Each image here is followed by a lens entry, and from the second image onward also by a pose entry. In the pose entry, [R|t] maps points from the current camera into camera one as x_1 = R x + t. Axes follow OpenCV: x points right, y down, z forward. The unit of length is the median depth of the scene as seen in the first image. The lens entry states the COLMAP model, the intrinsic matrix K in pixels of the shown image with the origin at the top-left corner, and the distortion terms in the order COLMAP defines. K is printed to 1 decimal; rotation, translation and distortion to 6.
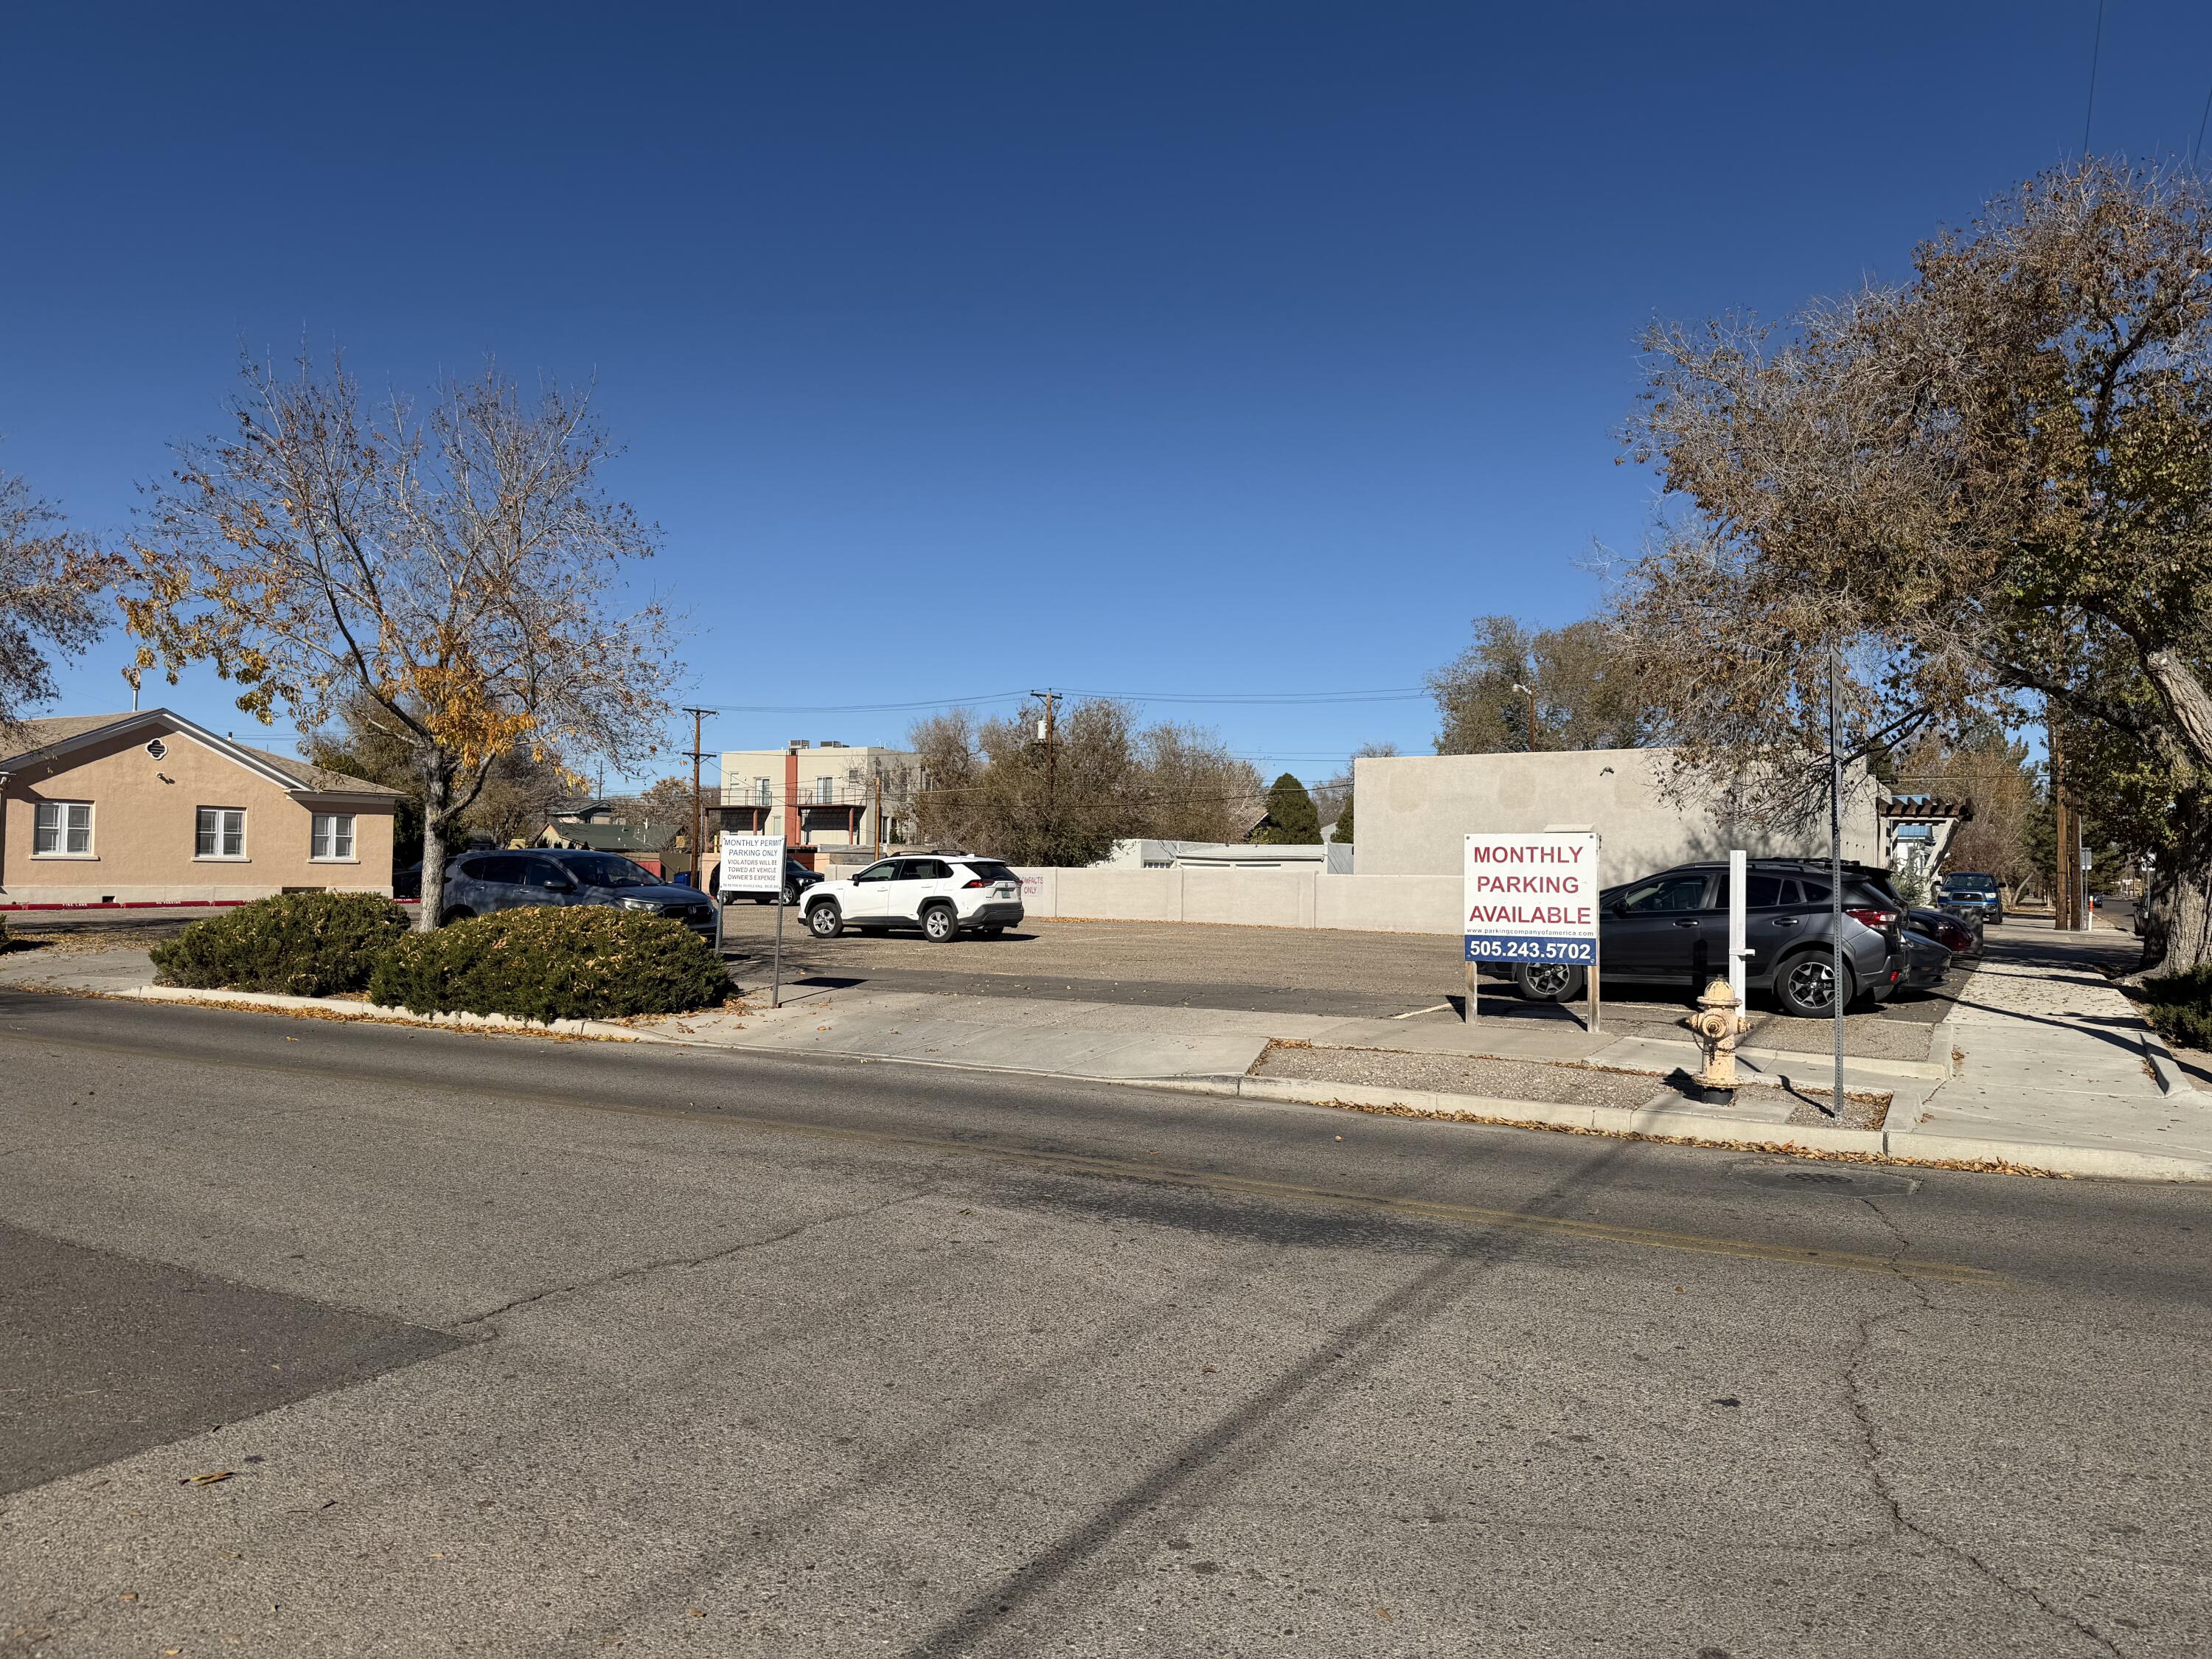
lens RADIAL K [[1544.8, 0, 1112.6], [0, 1544.8, 833.2], [0, 0, 1]] dist [0.058947, -0.074194]
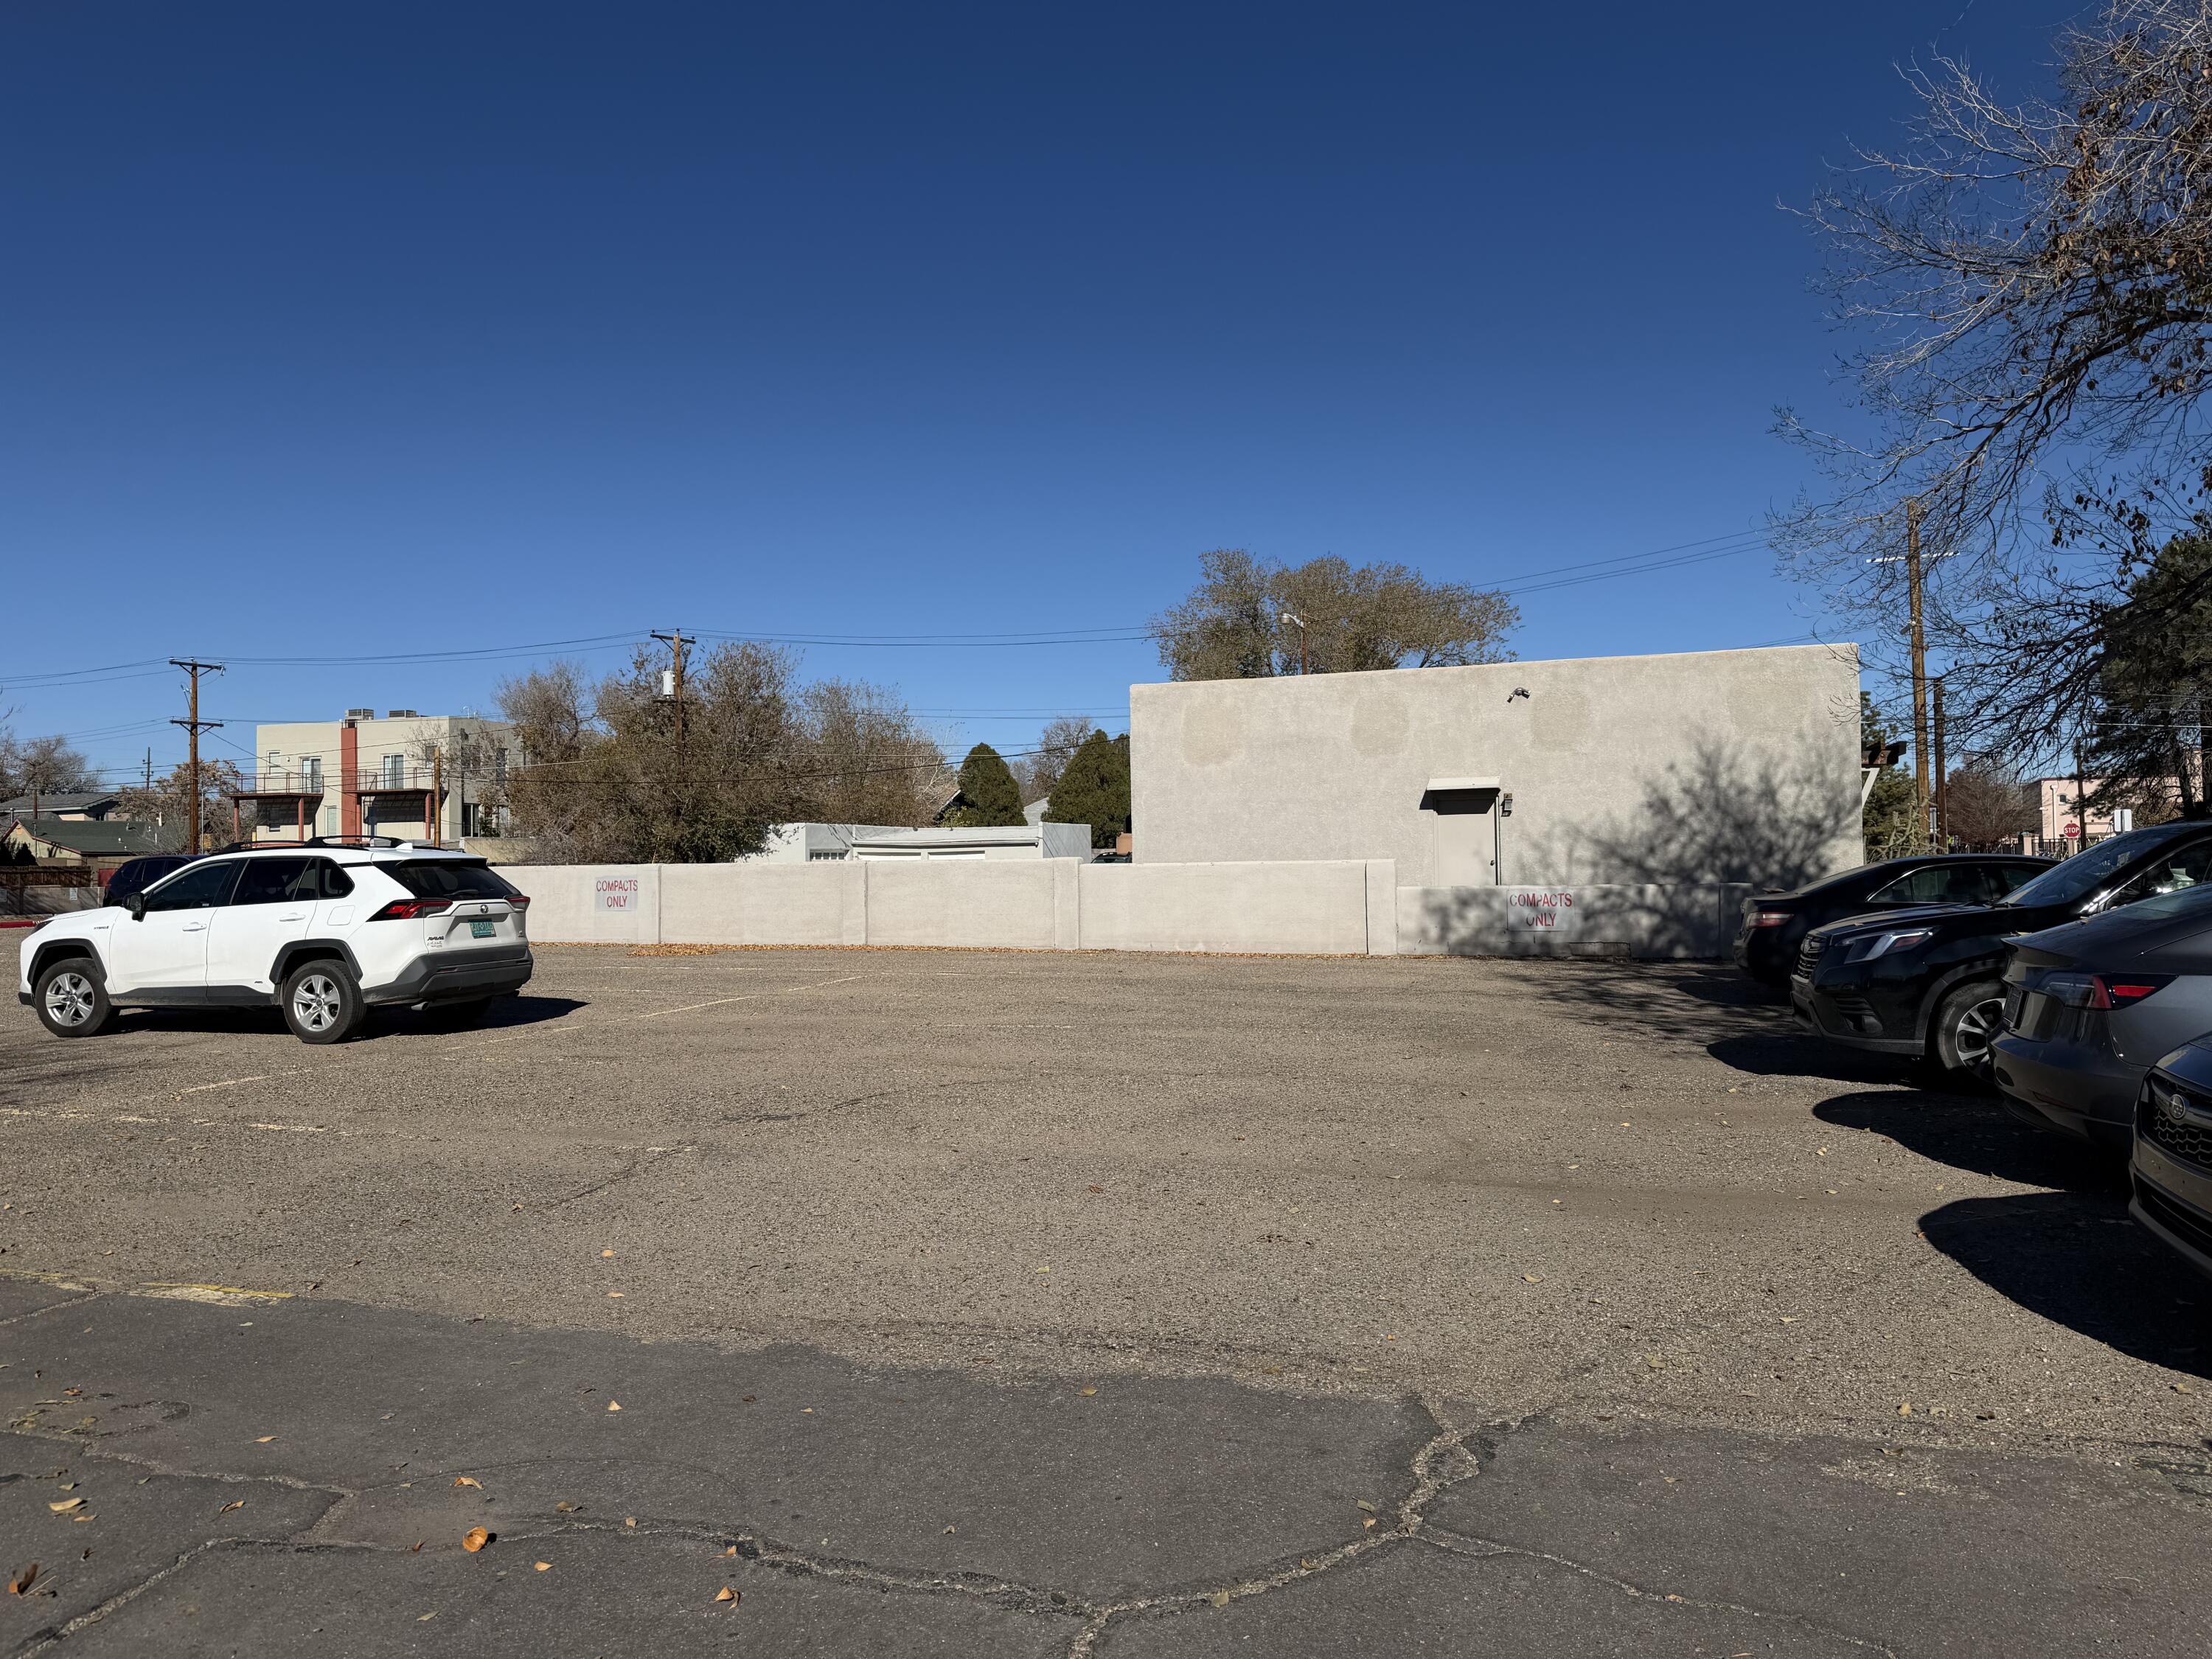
lens RADIAL K [[1544.8, 0, 1100.8], [0, 1544.8, 839.4], [0, 0, 1]] dist [0.058947, -0.074194]
pose [[0.979291, -0.022755, 0.201173, 0.014333], [0.020389, 0.999697, 0.013824, 0.007770], [-0.201427, -0.009436, 0.979458, 0.385758]]
